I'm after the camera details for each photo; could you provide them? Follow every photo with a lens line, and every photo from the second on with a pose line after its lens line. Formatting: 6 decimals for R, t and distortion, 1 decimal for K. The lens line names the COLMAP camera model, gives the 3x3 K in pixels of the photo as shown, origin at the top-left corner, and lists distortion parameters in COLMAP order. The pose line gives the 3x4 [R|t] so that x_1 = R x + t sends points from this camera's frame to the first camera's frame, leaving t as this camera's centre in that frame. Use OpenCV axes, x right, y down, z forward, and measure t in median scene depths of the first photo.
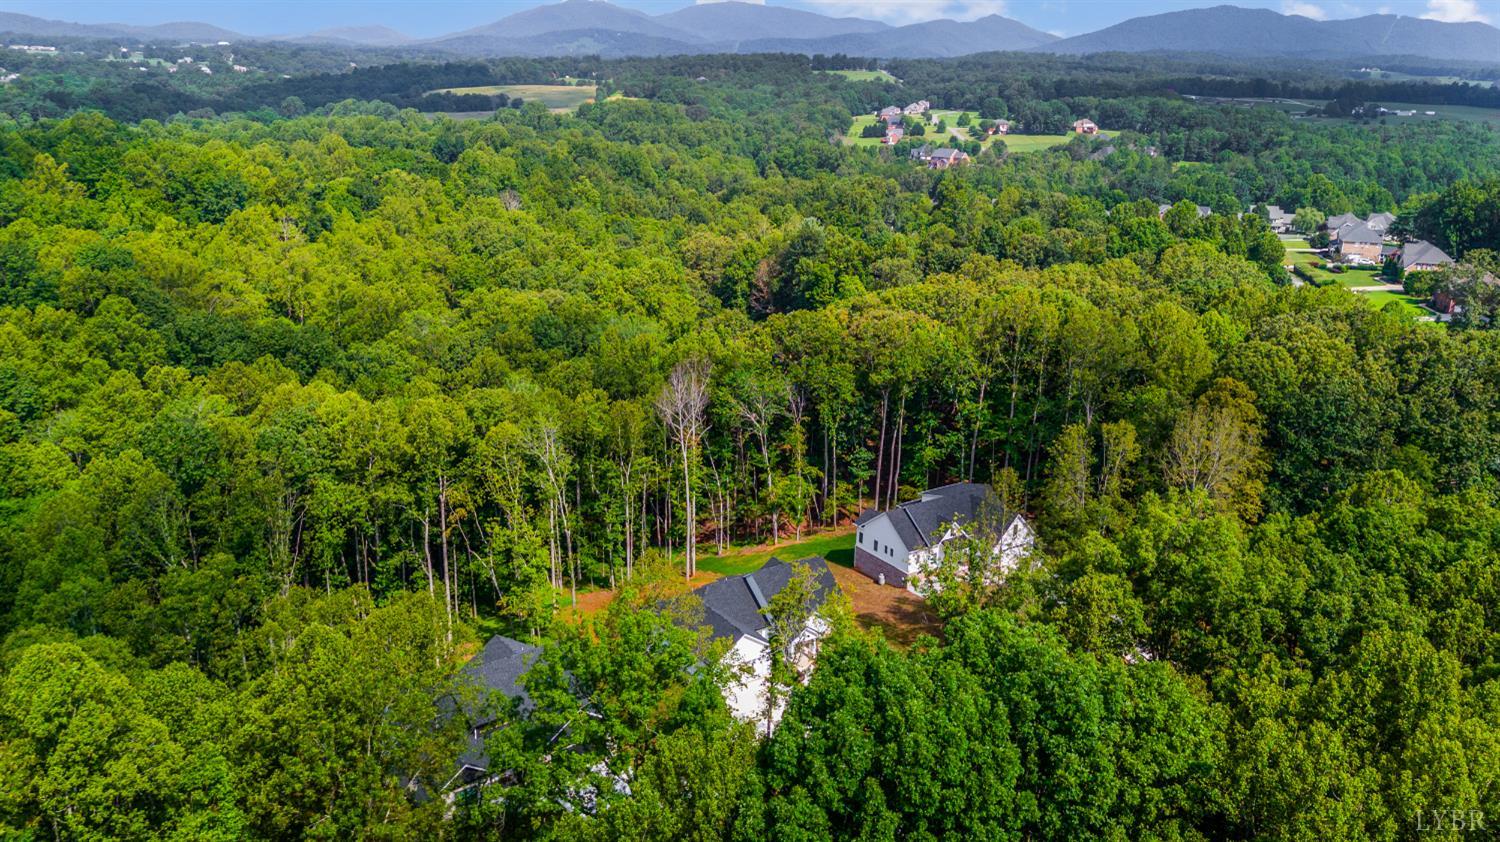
lens RADIAL K [[1221.1, 0, 749.1], [0, 1221.1, 416.9], [0, 0, 1]] dist [-0.005677, -0.009291]
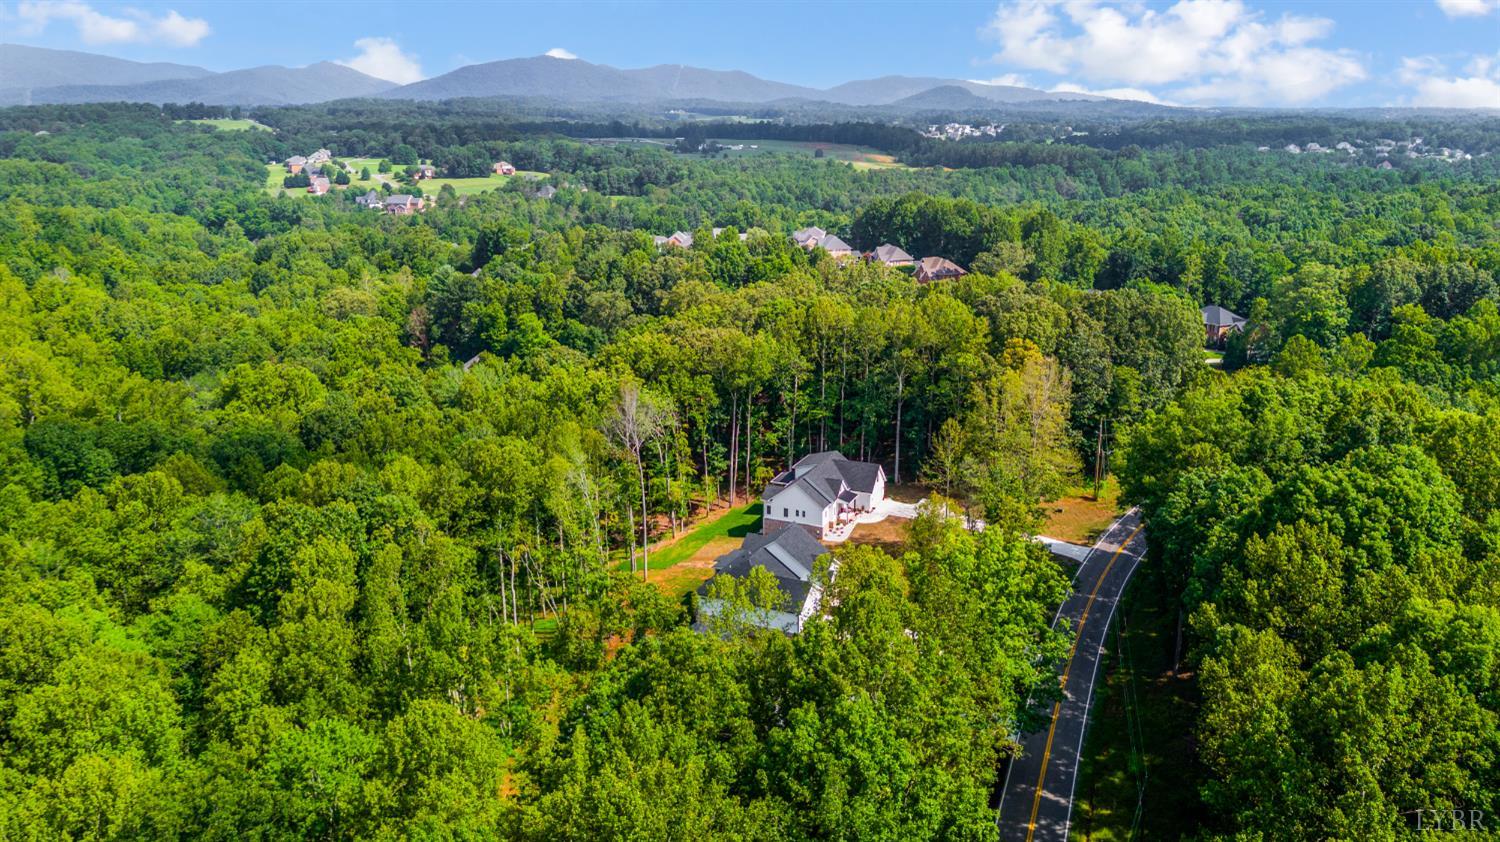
lens RADIAL K [[1221.1, 0, 748.4], [0, 1221.1, 425.3], [0, 0, 1]] dist [-0.005677, -0.009291]
pose [[0.808126, -0.157281, 0.567622, -0.197927], [0.170474, 0.984899, 0.030198, -0.008191], [-0.563800, 0.072361, 0.822735, -0.000536]]
